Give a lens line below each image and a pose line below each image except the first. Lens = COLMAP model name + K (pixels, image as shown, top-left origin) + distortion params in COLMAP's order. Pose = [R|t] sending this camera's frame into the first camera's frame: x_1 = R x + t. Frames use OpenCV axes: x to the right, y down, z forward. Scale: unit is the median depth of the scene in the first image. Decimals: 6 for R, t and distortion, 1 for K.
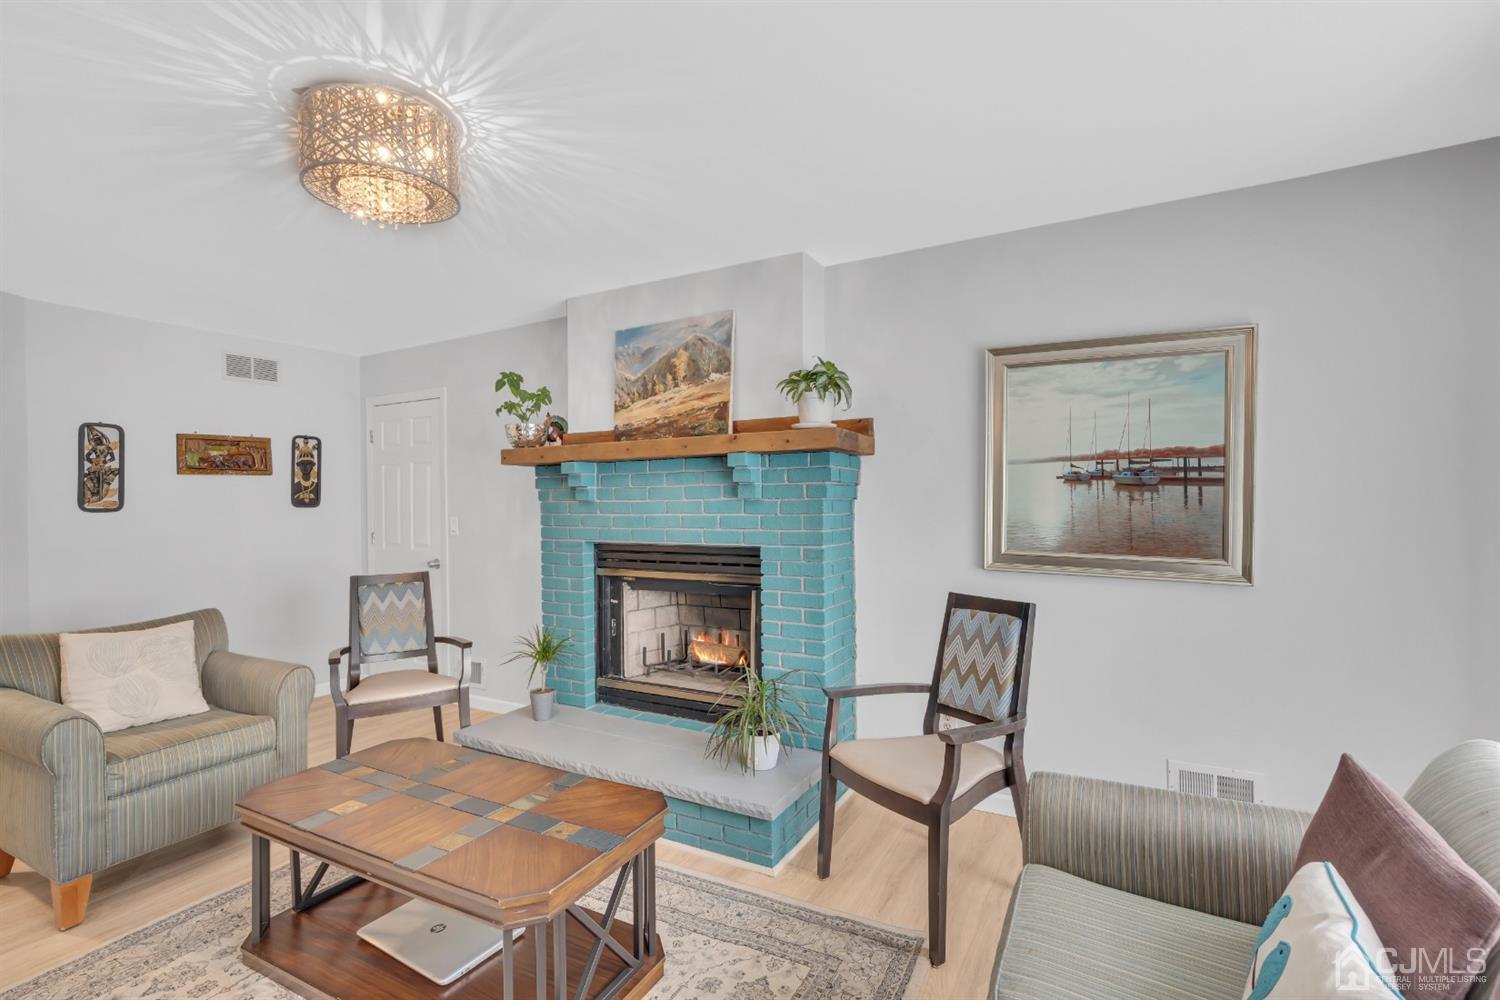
lens RADIAL K [[678.2, 0, 758.0], [0, 678.2, 501.9], [0, 0, 1]] dist [-0.010795, 0.006010]
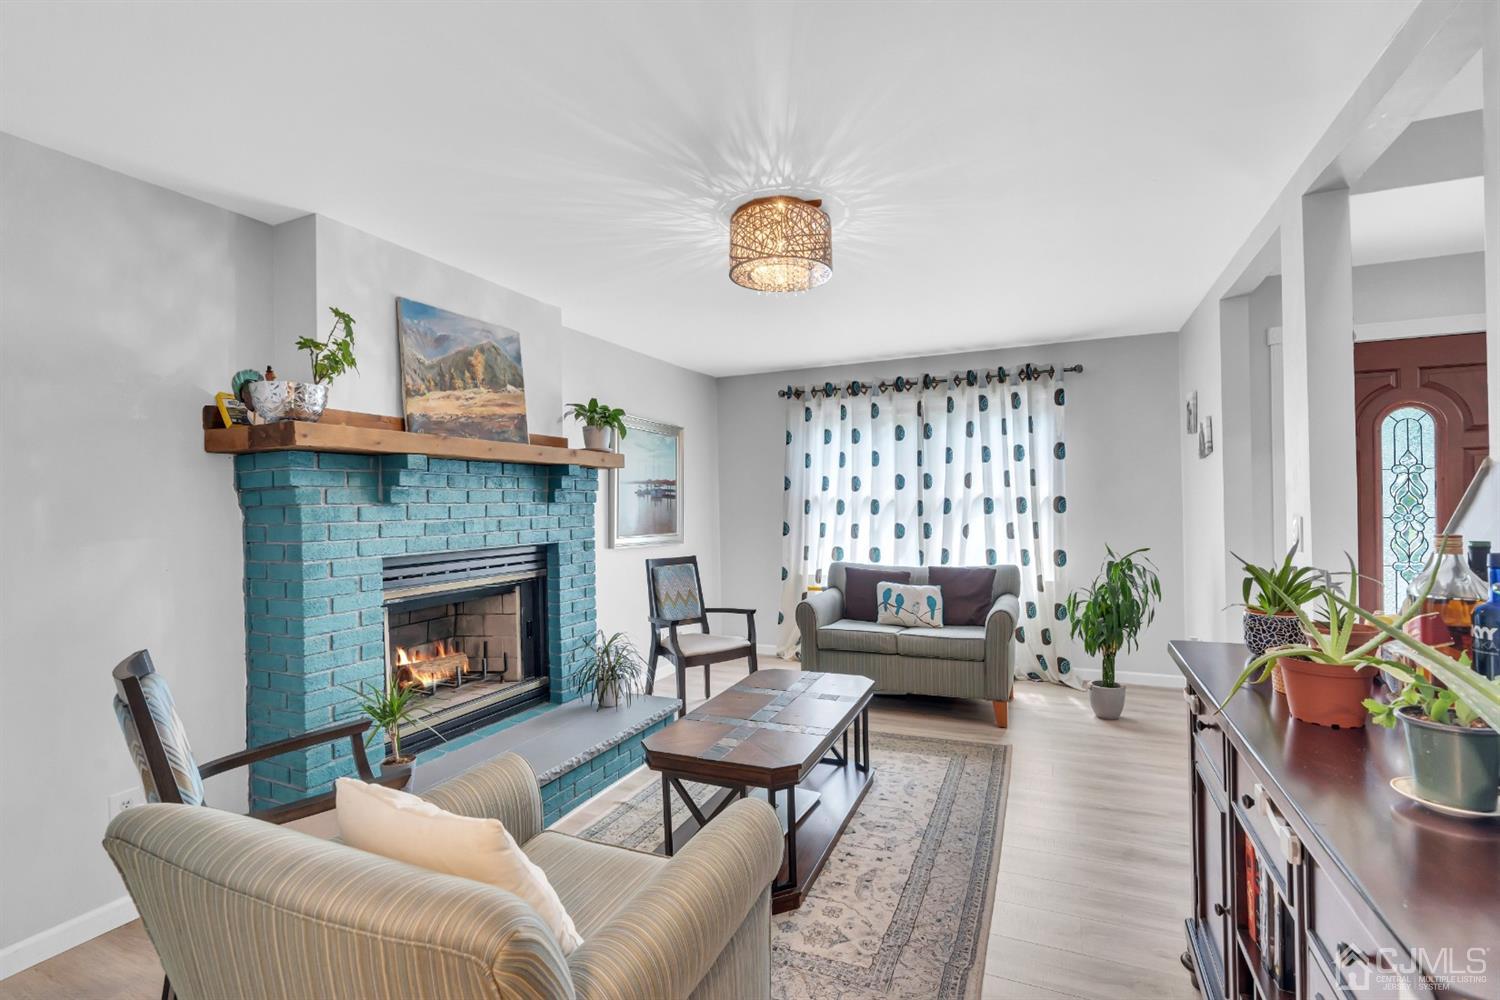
lens RADIAL K [[678.2, 0, 758.0], [0, 678.2, 501.9], [0, 0, 1]] dist [-0.010795, 0.006010]
pose [[-0.082011, 0.015040, 0.996518, -1.125657], [0.020293, 0.999704, -0.013418, 0.015360], [-0.996425, 0.019122, -0.082292, 0.686542]]
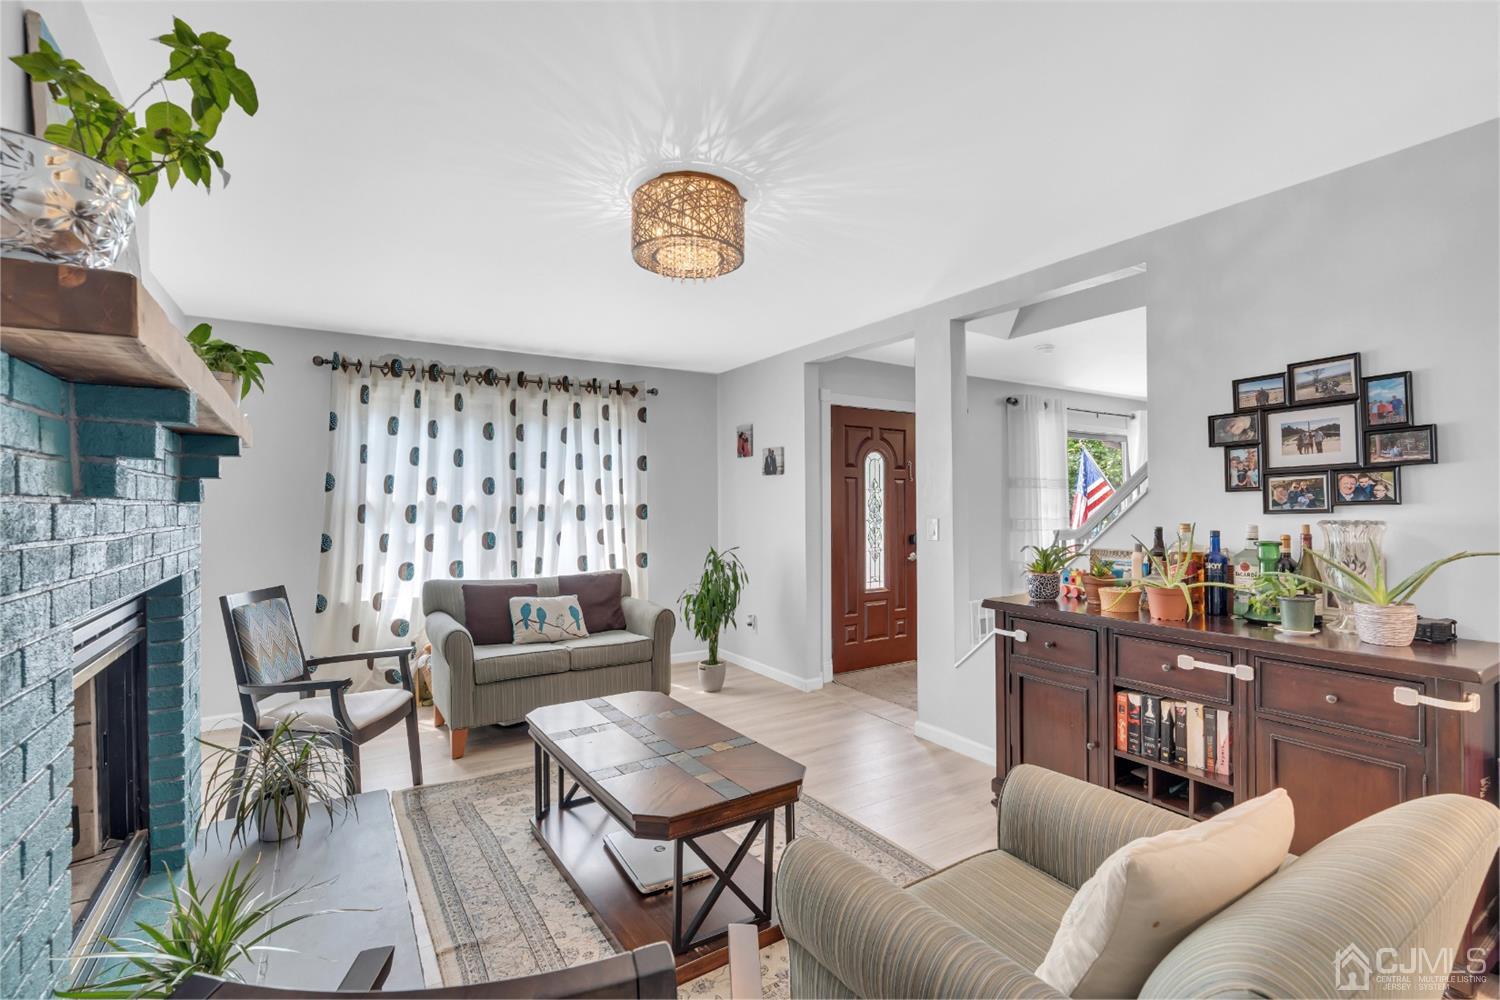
lens RADIAL K [[678.2, 0, 758.0], [0, 678.2, 501.9], [0, 0, 1]] dist [-0.010795, 0.006010]
pose [[-0.875733, 0.019546, 0.482401, -0.742184], [0.018143, 0.999807, -0.007574, 0.008558], [-0.482456, 0.002120, -0.875918, 1.207590]]
